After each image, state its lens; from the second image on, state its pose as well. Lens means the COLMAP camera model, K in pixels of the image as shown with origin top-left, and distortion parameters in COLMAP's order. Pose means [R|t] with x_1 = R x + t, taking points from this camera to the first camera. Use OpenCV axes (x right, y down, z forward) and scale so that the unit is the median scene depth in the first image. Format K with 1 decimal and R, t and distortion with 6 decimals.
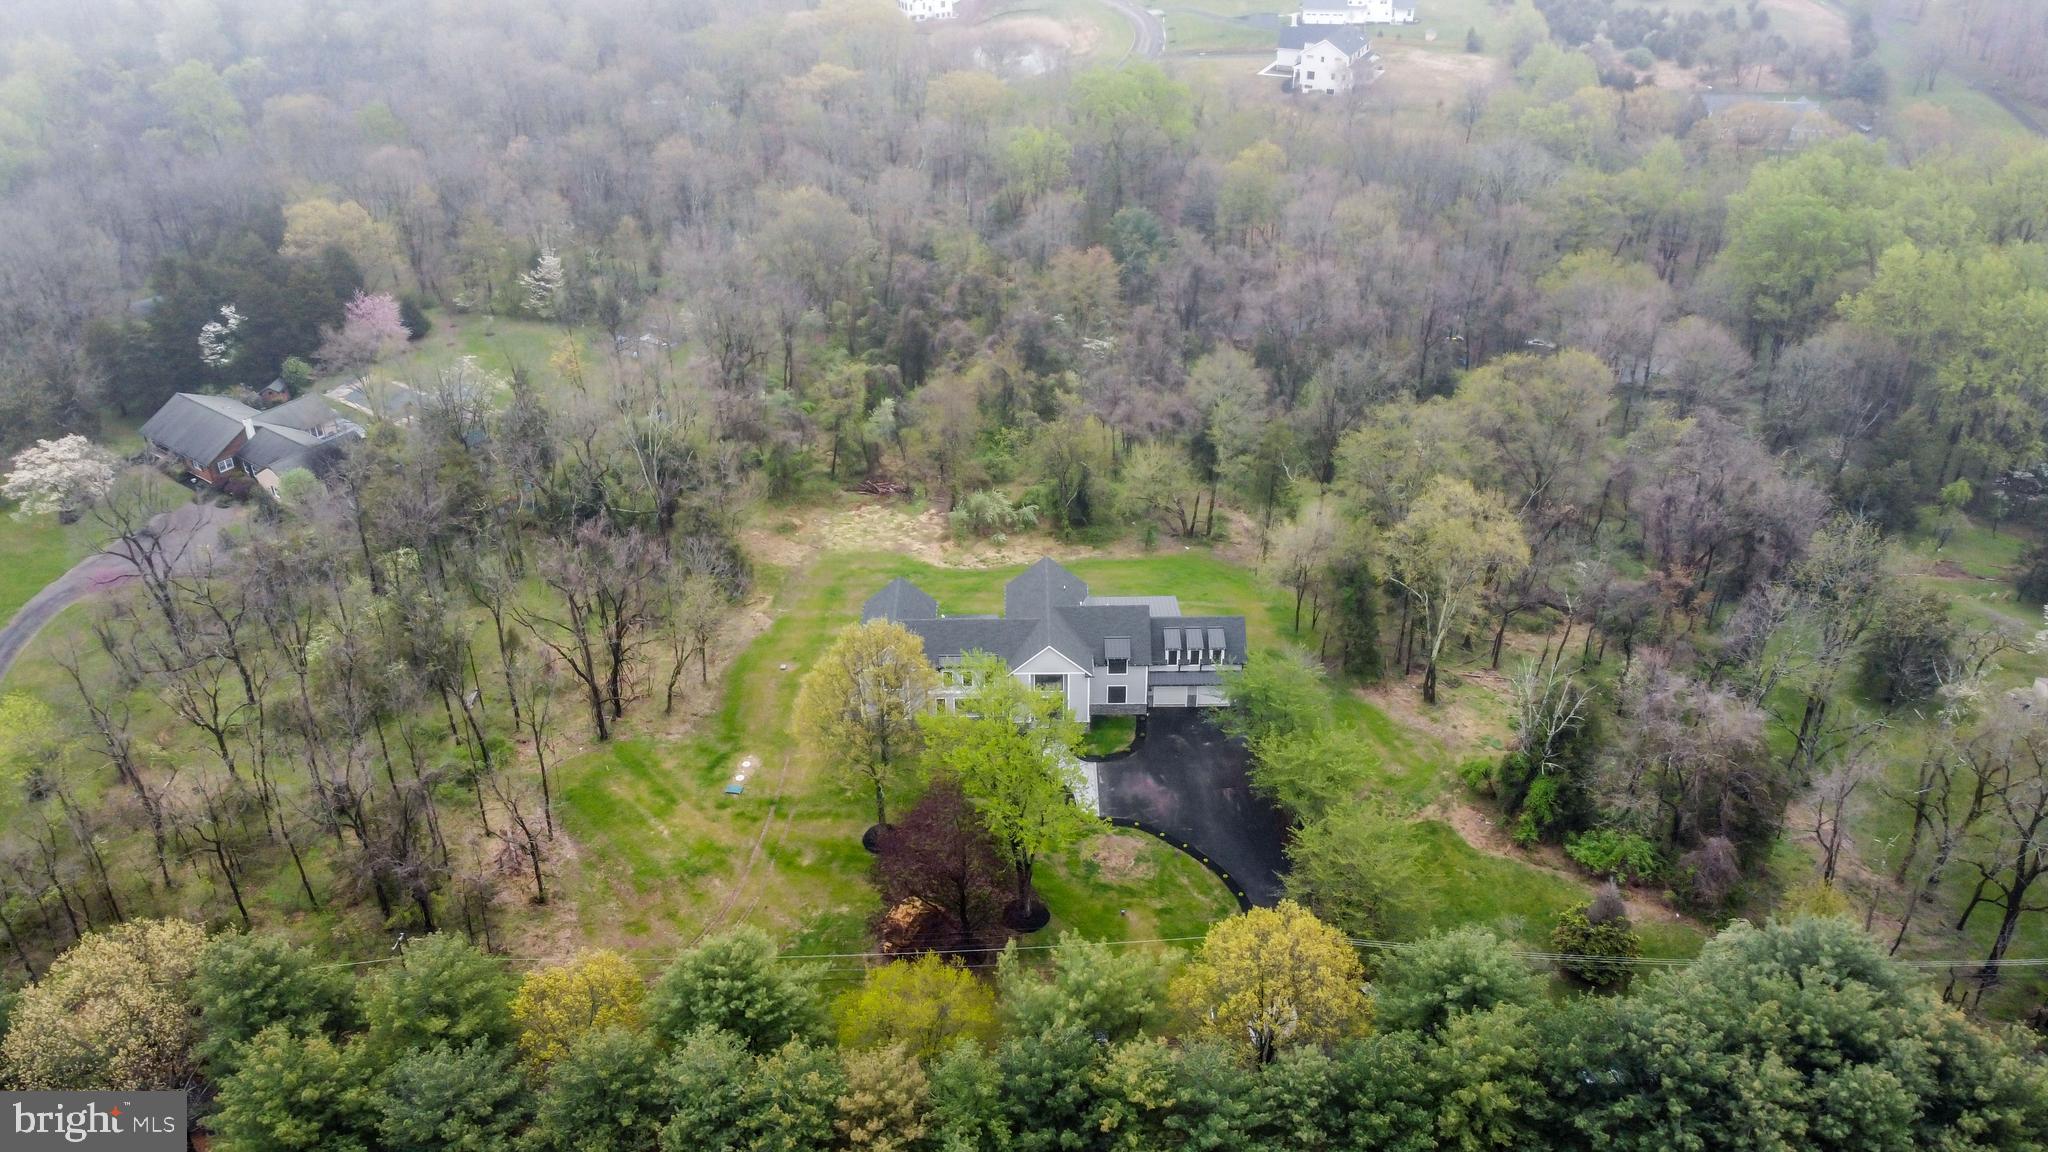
lens RADIAL K [[1557.6, 0, 1015.4], [0, 1557.6, 567.3], [0, 0, 1]] dist [-0.002705, -0.007404]
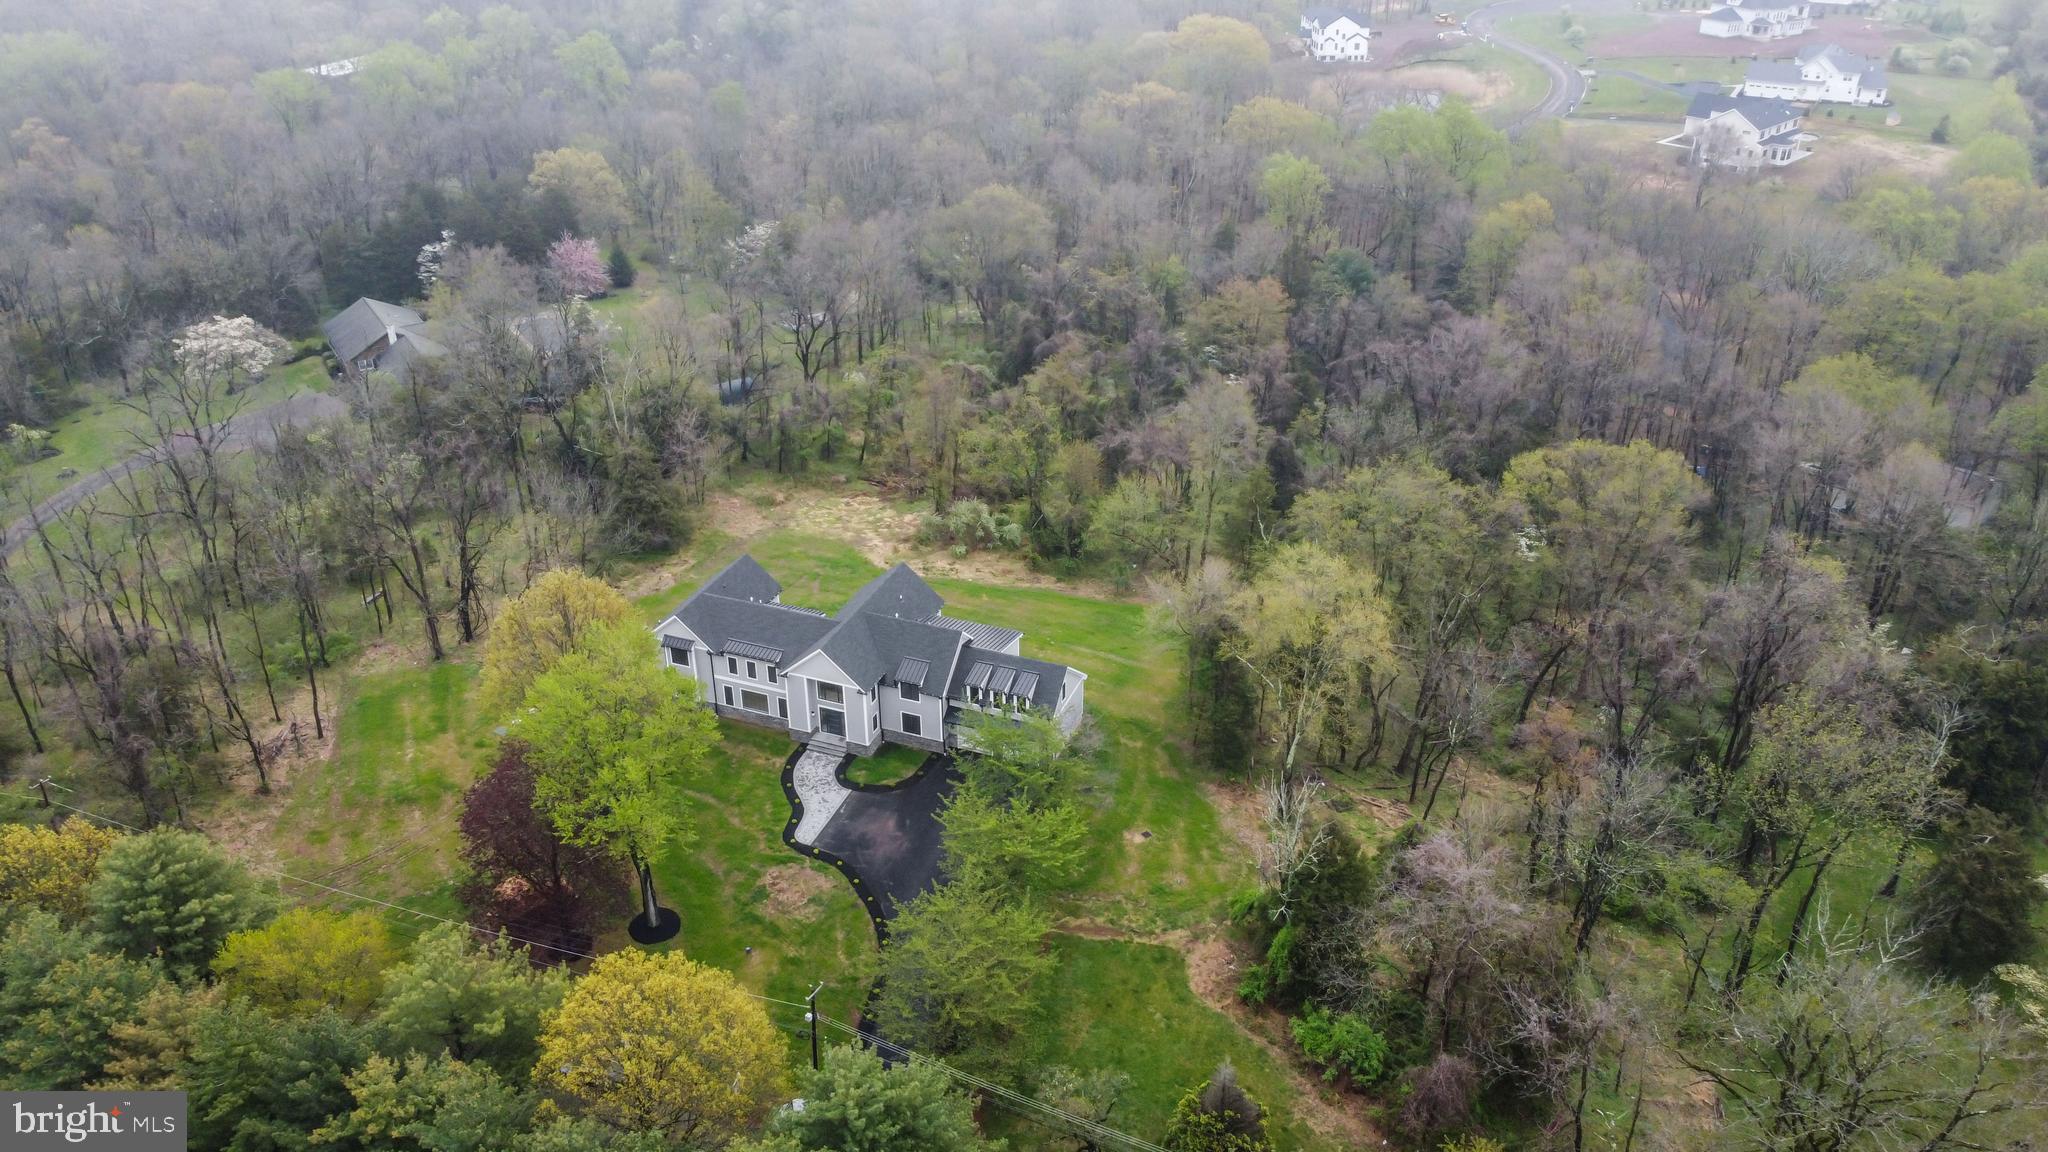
lens RADIAL K [[1557.6, 0, 1015.4], [0, 1557.6, 567.3], [0, 0, 1]] dist [-0.002705, -0.007404]
pose [[0.930447, 0.181351, -0.318402, 0.303044], [-0.193020, 0.981181, -0.005204, -0.009801], [0.311466, 0.066300, 0.947941, 0.135035]]
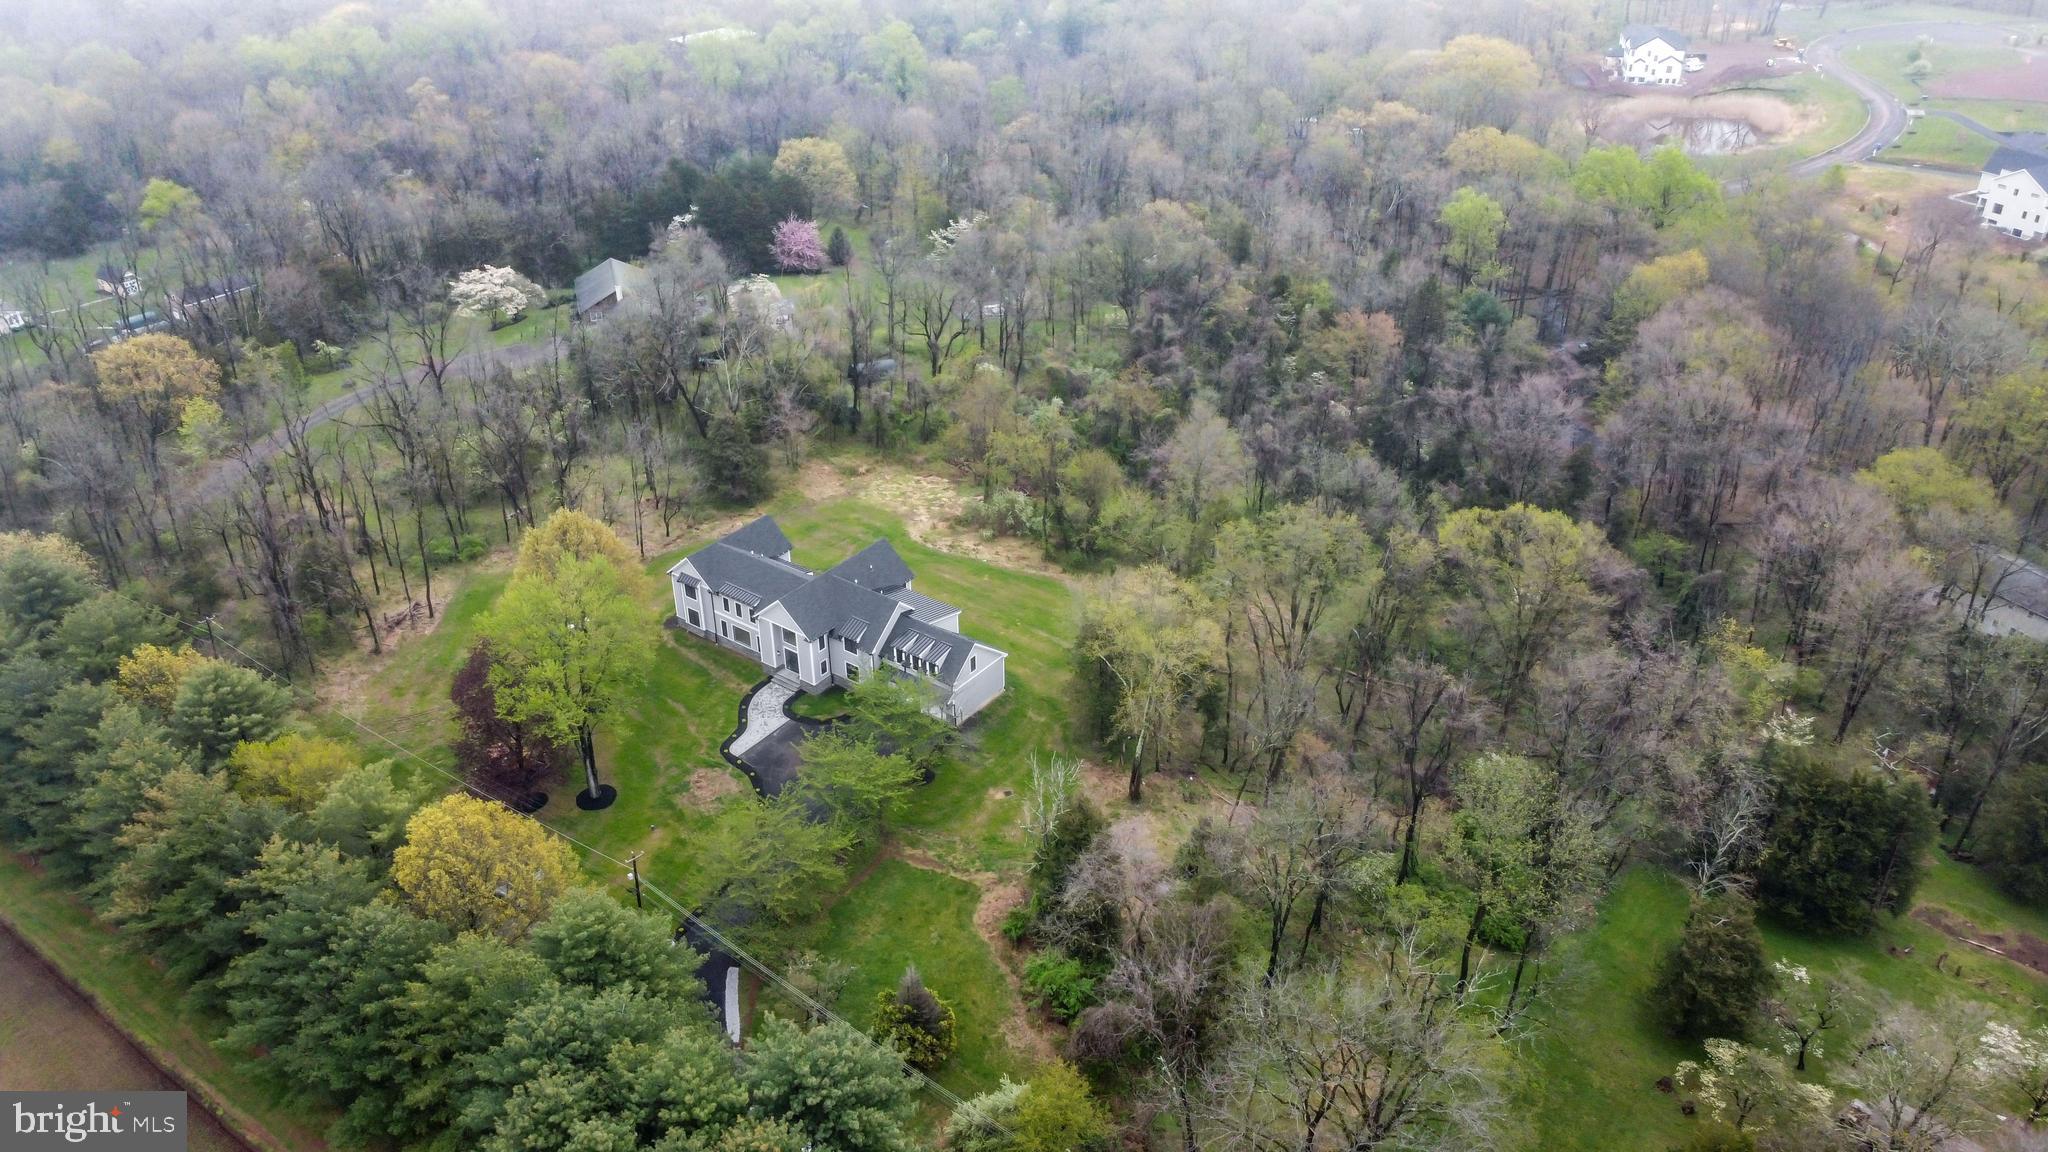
lens RADIAL K [[1557.6, 0, 1015.4], [0, 1557.6, 567.3], [0, 0, 1]] dist [-0.002705, -0.007404]
pose [[0.799030, 0.301927, -0.519992, 0.536263], [-0.309524, 0.947946, 0.074793, -0.078451], [0.515506, 0.101188, 0.850890, 0.115519]]
